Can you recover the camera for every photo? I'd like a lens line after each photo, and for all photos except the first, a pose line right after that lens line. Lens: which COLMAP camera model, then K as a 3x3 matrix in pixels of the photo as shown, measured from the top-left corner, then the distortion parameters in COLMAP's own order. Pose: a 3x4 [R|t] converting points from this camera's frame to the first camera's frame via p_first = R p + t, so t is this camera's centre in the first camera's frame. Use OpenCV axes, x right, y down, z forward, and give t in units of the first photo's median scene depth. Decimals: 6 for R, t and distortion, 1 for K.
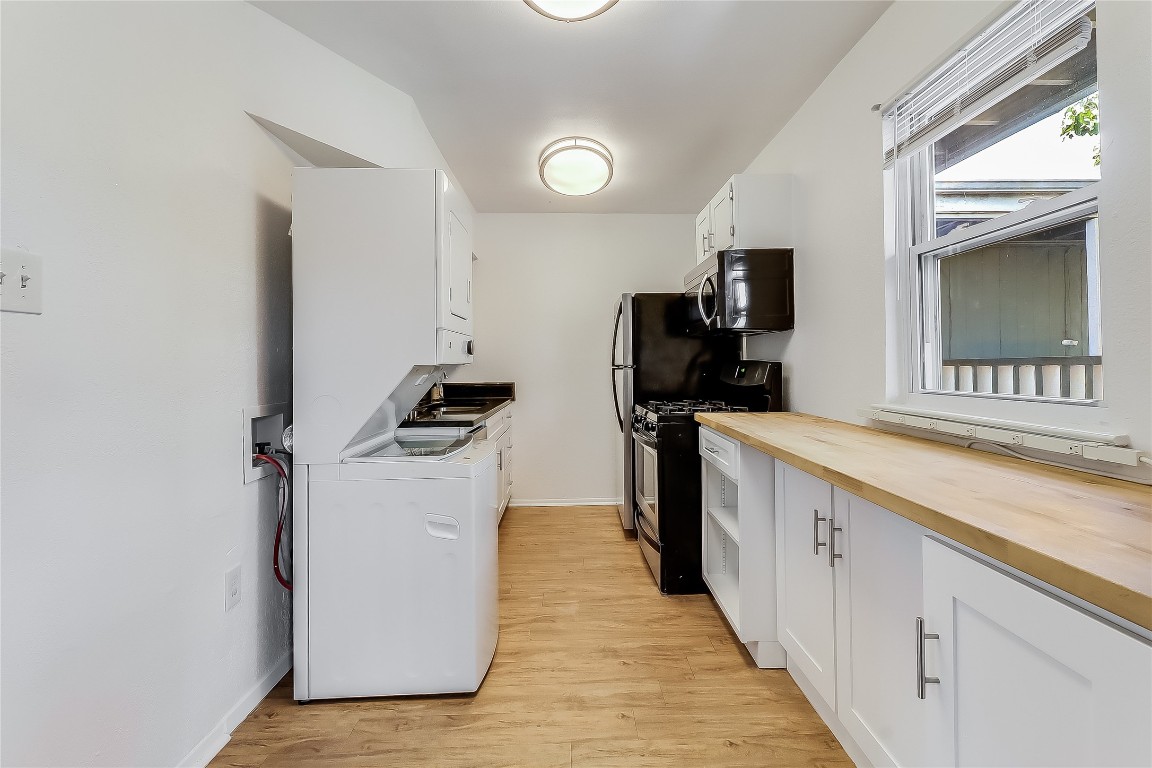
lens RADIAL K [[531.8, 0, 596.4], [0, 531.8, 370.5], [0, 0, 1]] dist [0.021766, -0.015964]
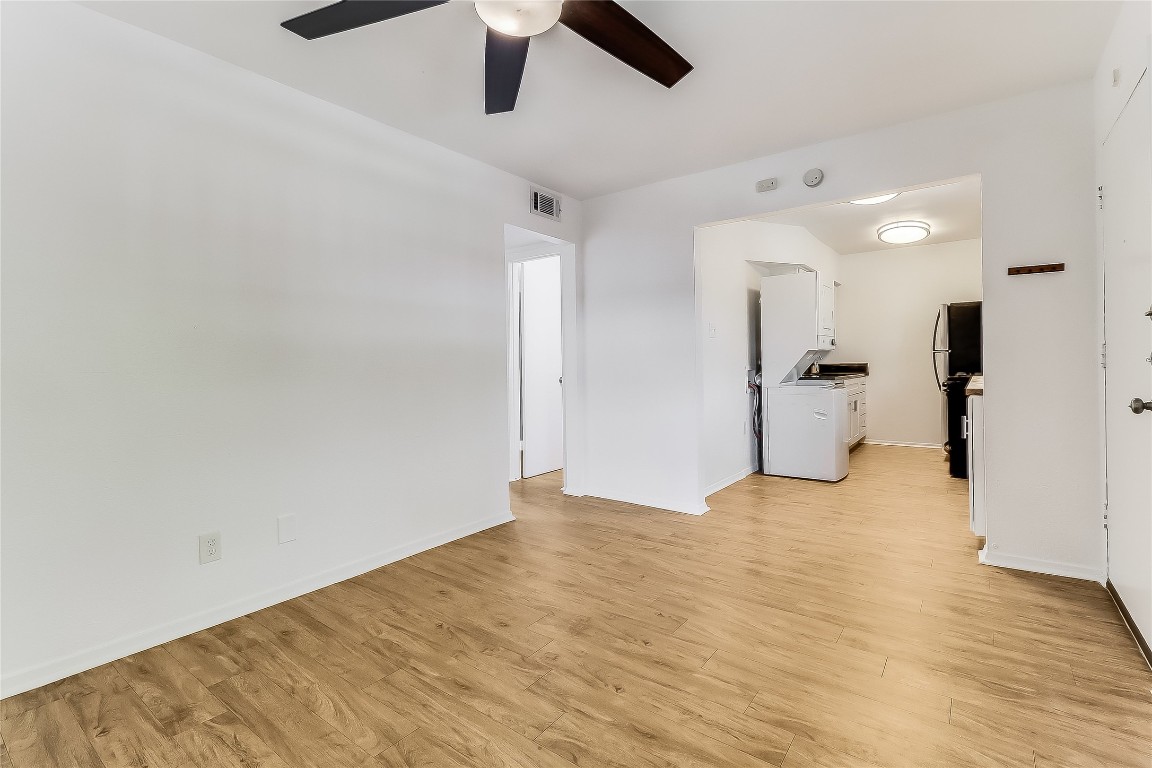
lens RADIAL K [[531.8, 0, 596.4], [0, 531.8, 370.5], [0, 0, 1]] dist [0.021766, -0.015964]
pose [[0.784864, -0.003452, -0.619659, 0.289387], [0.012386, 0.999872, 0.010118, 0.032068], [0.619545, -0.015617, 0.784806, -1.065543]]
